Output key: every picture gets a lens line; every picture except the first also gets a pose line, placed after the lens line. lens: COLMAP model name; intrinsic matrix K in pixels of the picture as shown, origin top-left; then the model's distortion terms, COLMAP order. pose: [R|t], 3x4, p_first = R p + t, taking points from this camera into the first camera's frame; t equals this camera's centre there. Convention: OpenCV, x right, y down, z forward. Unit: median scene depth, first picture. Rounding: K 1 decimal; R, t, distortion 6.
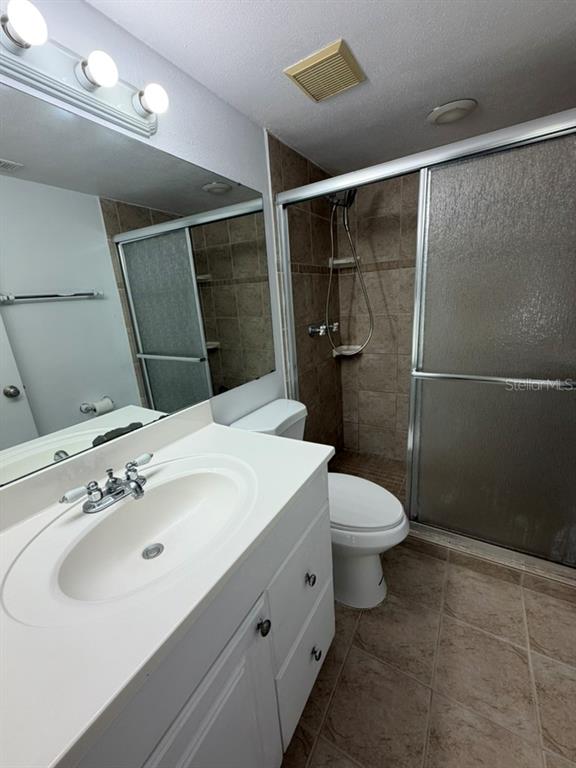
lens RADIAL K [[305.2, 0, 288.2], [0, 305.2, 381.9], [0, 0, 1]] dist [-0.003662, 0.001273]
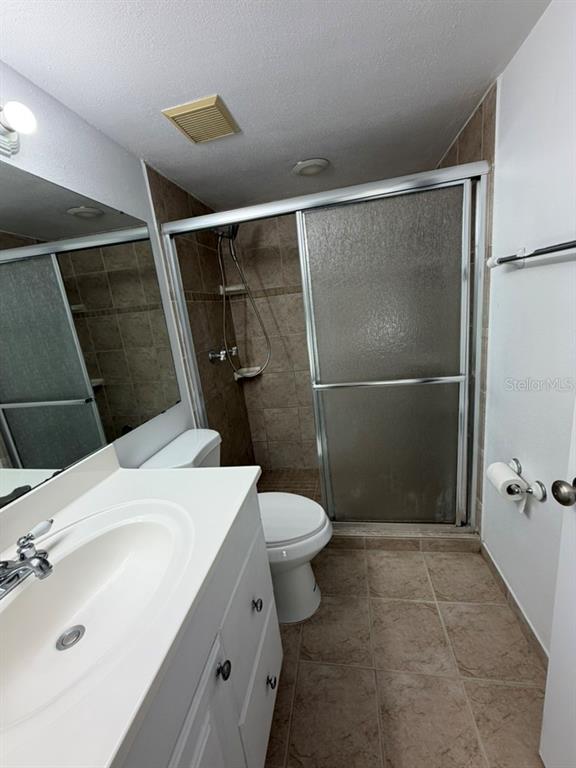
lens RADIAL K [[305.2, 0, 287.0], [0, 305.2, 381.9], [0, 0, 1]] dist [-0.003662, 0.001273]
pose [[0.934425, -0.115528, 0.336903, -0.057573], [0.140263, 0.988854, -0.049939, -0.002639], [-0.327378, 0.093919, 0.940214, -0.018689]]
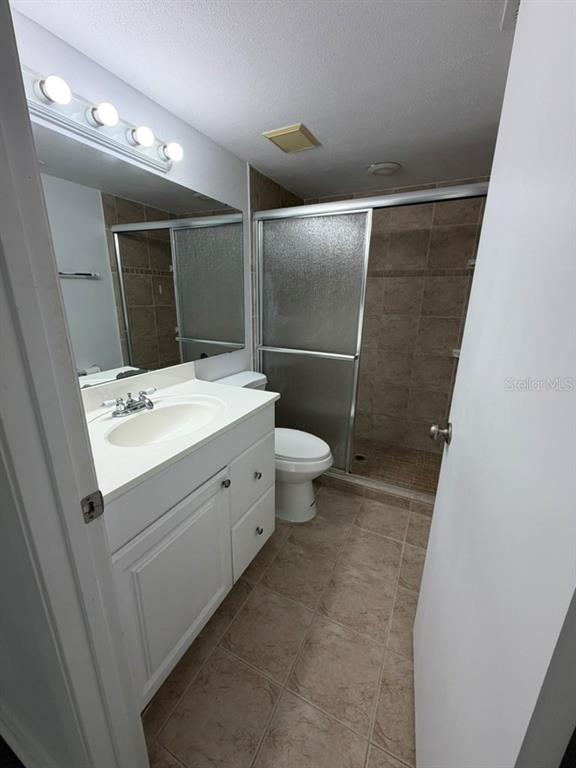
lens RADIAL K [[305.2, 0, 287.8], [0, 305.2, 381.5], [0, 0, 1]] dist [-0.003662, 0.001273]
pose [[0.993811, 0.061676, 0.092384, 0.035115], [-0.062140, 0.998065, 0.002153, 0.109515], [-0.092073, -0.007881, 0.995721, -0.365173]]
